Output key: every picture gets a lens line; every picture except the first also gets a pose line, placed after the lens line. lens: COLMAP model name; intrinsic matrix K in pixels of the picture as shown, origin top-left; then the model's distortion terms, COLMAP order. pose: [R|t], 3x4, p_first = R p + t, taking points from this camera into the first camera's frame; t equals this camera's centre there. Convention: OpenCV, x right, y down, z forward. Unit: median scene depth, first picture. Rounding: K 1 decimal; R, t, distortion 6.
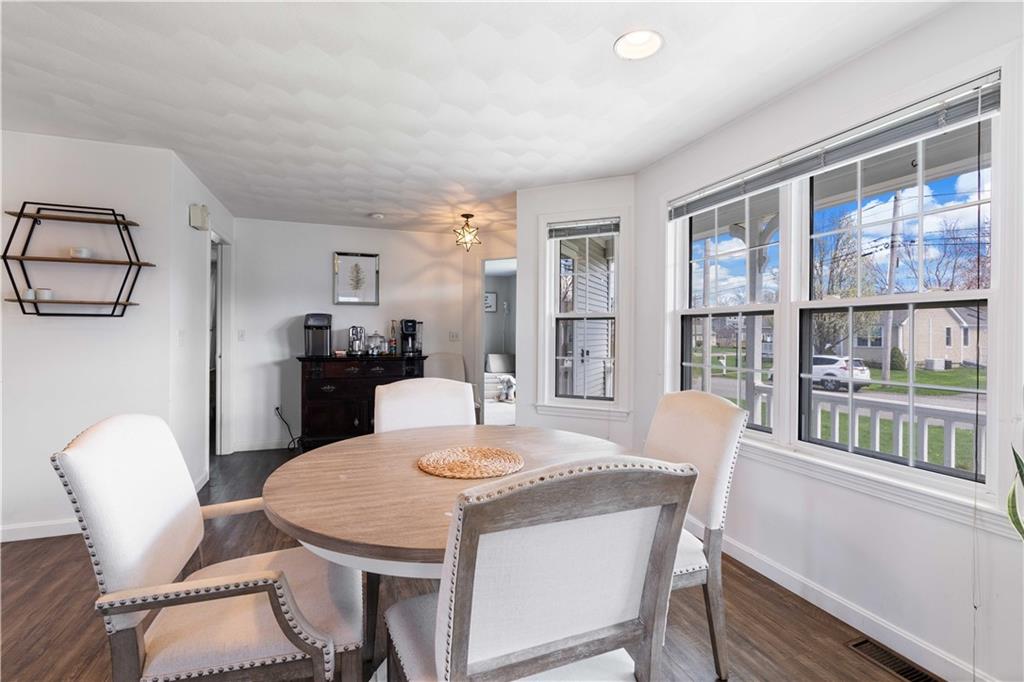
lens RADIAL K [[465.6, 0, 521.7], [0, 465.6, 337.1], [0, 0, 1]] dist [0.001353, 0.000204]
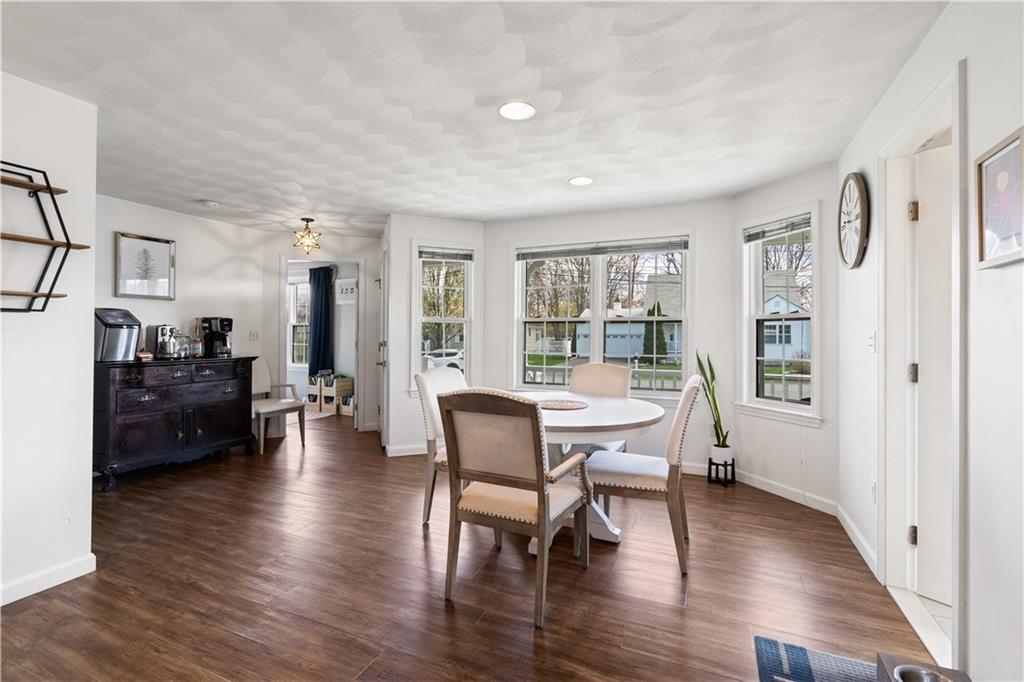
lens RADIAL K [[457.0, 0, 511.7], [0, 457.0, 338.4], [0, 0, 1]] dist [-0.003450, 0.000358]
pose [[0.699427, -0.010066, 0.714633, -0.647171], [0.005426, 0.999947, 0.008775, -0.002394], [-0.714684, -0.002260, 0.699444, -0.046595]]
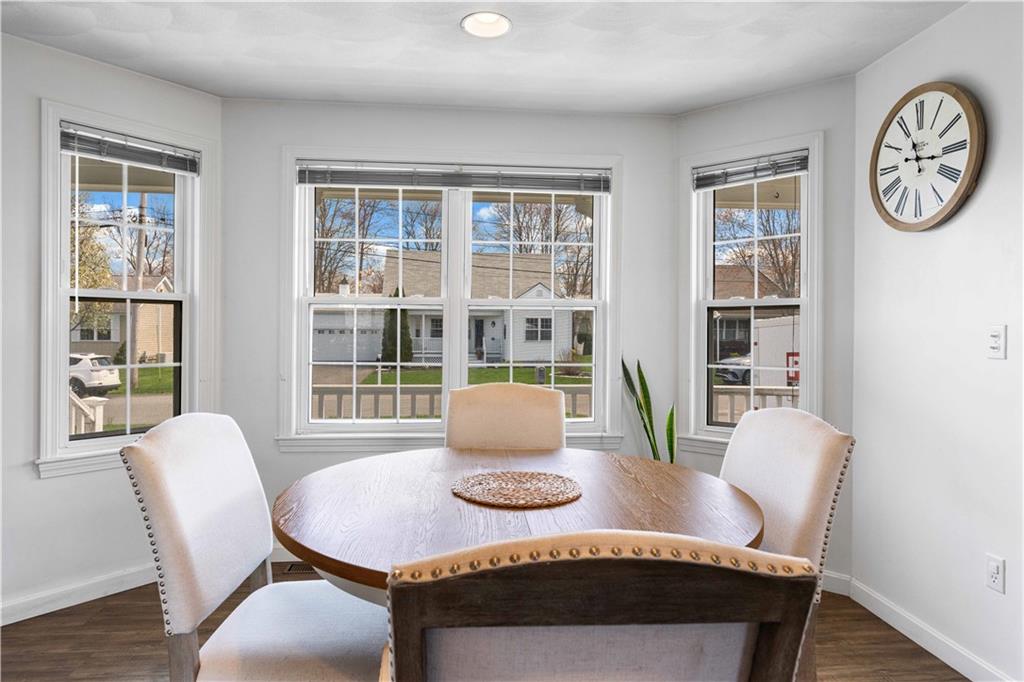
lens RADIAL K [[610.4, 0, 512.6], [0, 610.4, 336.2], [0, 0, 1]] dist [-0.000845, -0.000209]
pose [[0.261917, -0.013901, 0.964990, -0.484119], [0.001739, 0.999901, 0.013932, -0.002867], [-0.965089, -0.001971, 0.261915, 0.309972]]
